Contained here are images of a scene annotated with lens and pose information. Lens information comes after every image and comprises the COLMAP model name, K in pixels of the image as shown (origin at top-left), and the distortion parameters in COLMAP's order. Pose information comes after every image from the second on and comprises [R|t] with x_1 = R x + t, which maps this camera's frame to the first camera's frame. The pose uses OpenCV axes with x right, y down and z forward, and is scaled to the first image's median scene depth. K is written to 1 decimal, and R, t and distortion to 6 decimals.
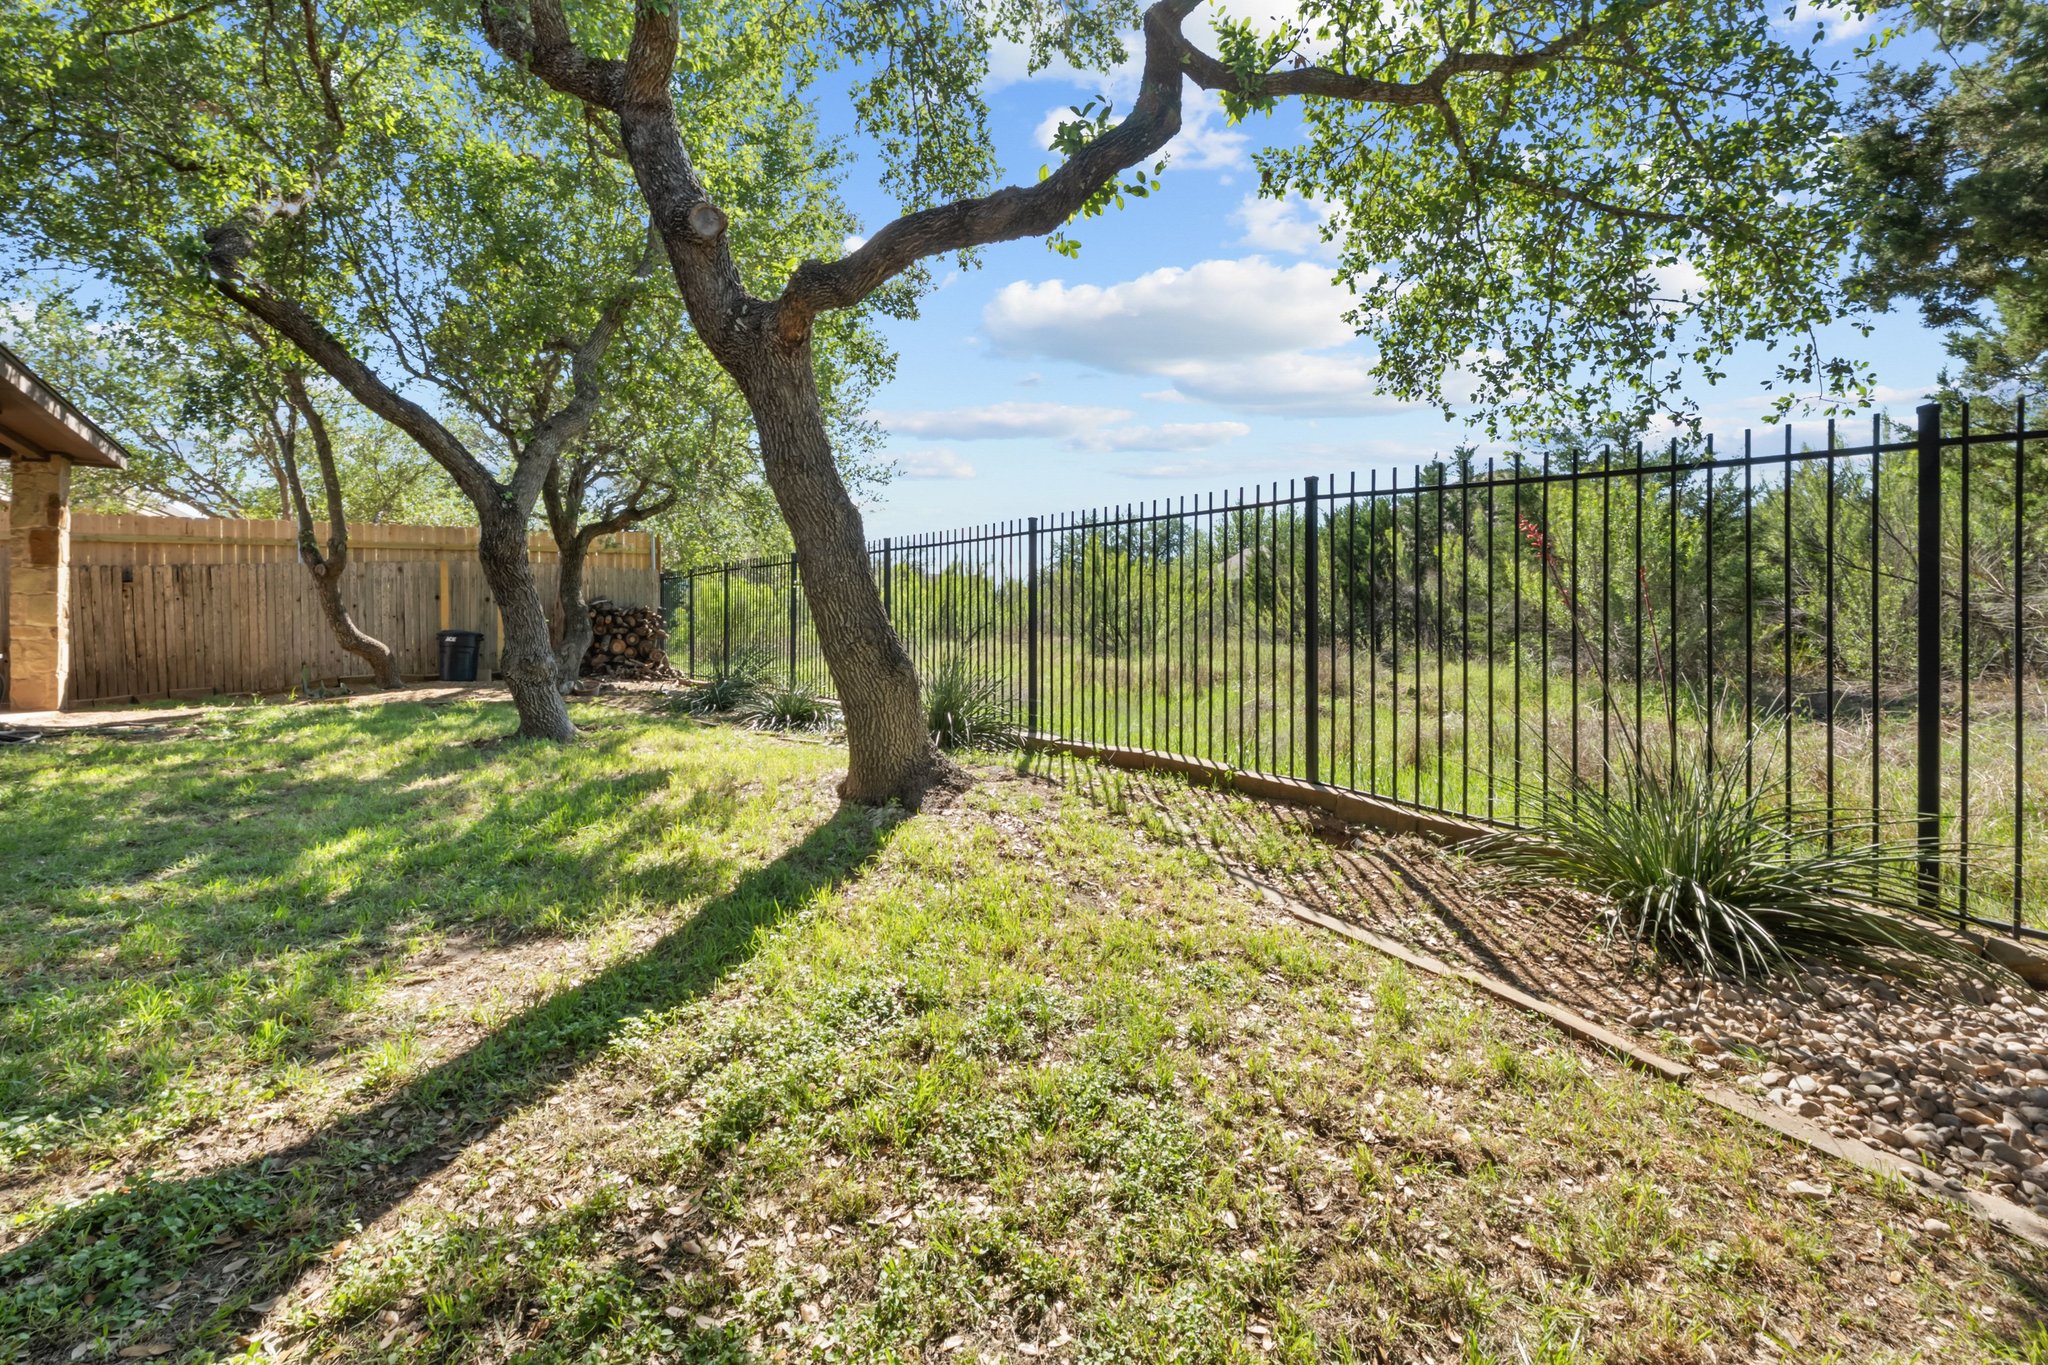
lens RADIAL K [[834.0, 0, 1020.2], [0, 834.0, 649.7], [0, 0, 1]] dist [-0.012348, 0.000260]
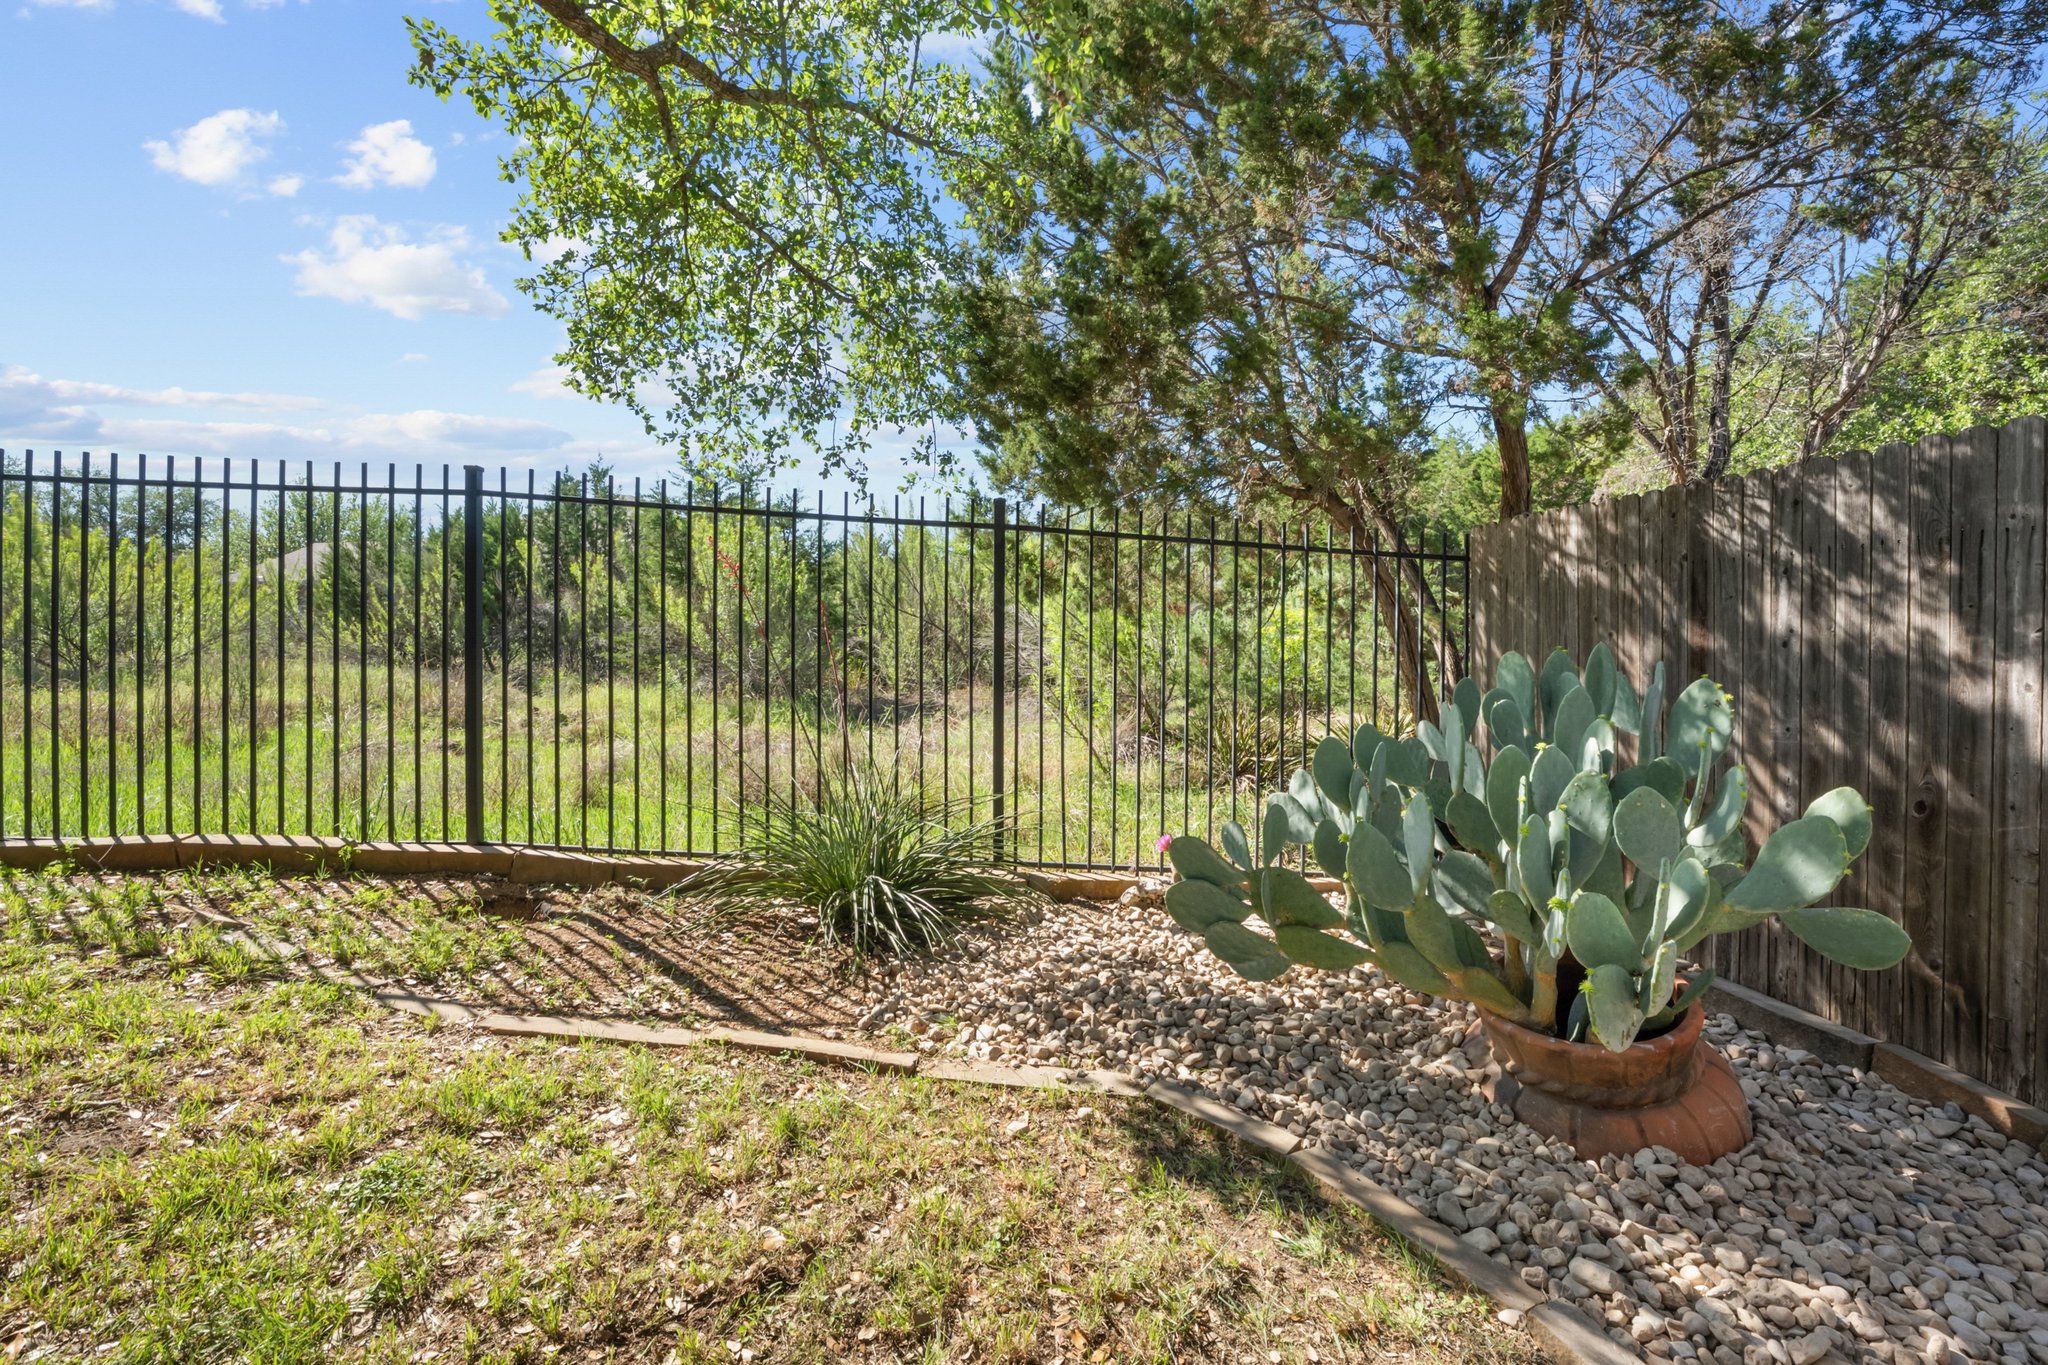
lens RADIAL K [[824.9, 0, 1019.2], [0, 824.9, 661.9], [0, 0, 1]] dist [-0.012111, 0.000895]
pose [[0.553874, -0.004128, 0.832590, -0.027697], [0.009005, 0.999959, -0.001033, -0.015994], [-0.832552, 0.008070, 0.553889, 0.161834]]
